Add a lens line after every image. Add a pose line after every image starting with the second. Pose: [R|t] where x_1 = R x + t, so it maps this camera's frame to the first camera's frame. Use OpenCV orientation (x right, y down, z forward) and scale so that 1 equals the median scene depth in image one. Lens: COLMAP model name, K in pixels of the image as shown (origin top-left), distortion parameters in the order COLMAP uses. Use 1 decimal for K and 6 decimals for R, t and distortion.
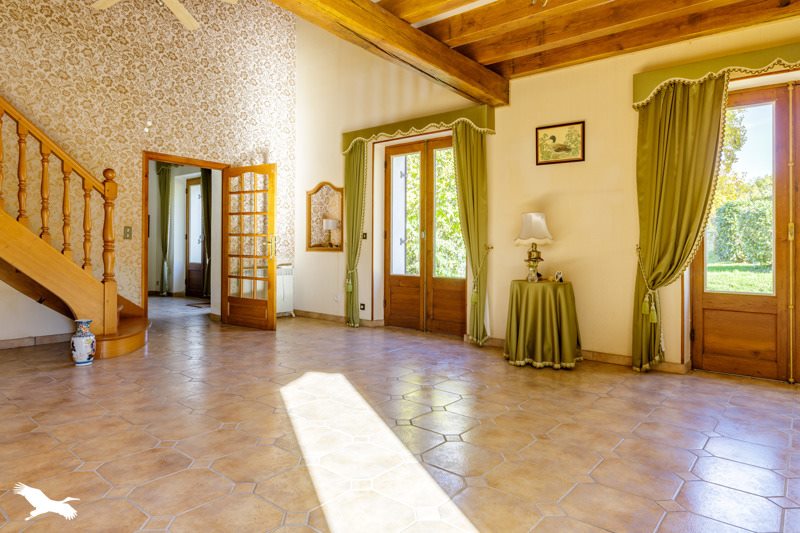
lens RADIAL K [[488.2, 0, 400.0], [0, 488.2, 266.5], [0, 0, 1]] dist [0.003495, 0.000868]
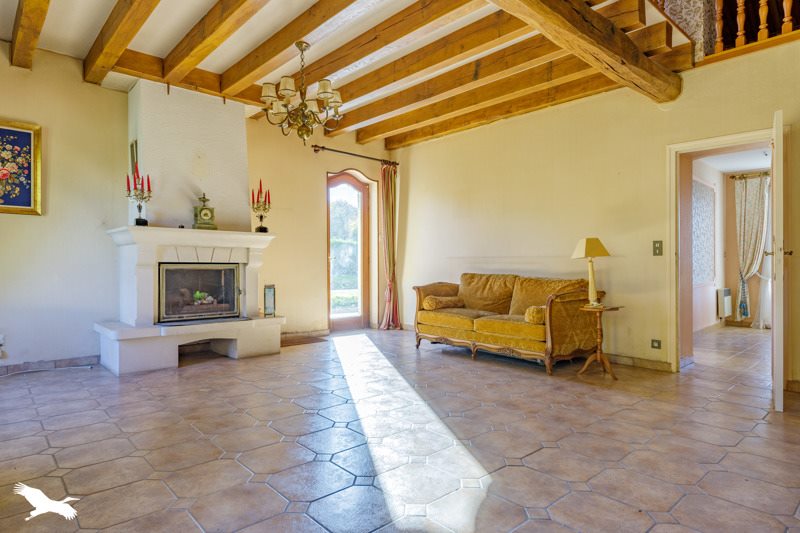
lens RADIAL K [[472.7, 0, 400.0], [0, 472.7, 266.5], [0, 0, 1]] dist [-0.000106, -0.000028]
pose [[-0.989899, -0.018595, 0.140547, -0.279685], [-0.014201, 0.999380, 0.032203, -0.067503], [-0.141059, 0.029882, -0.989550, 2.120024]]
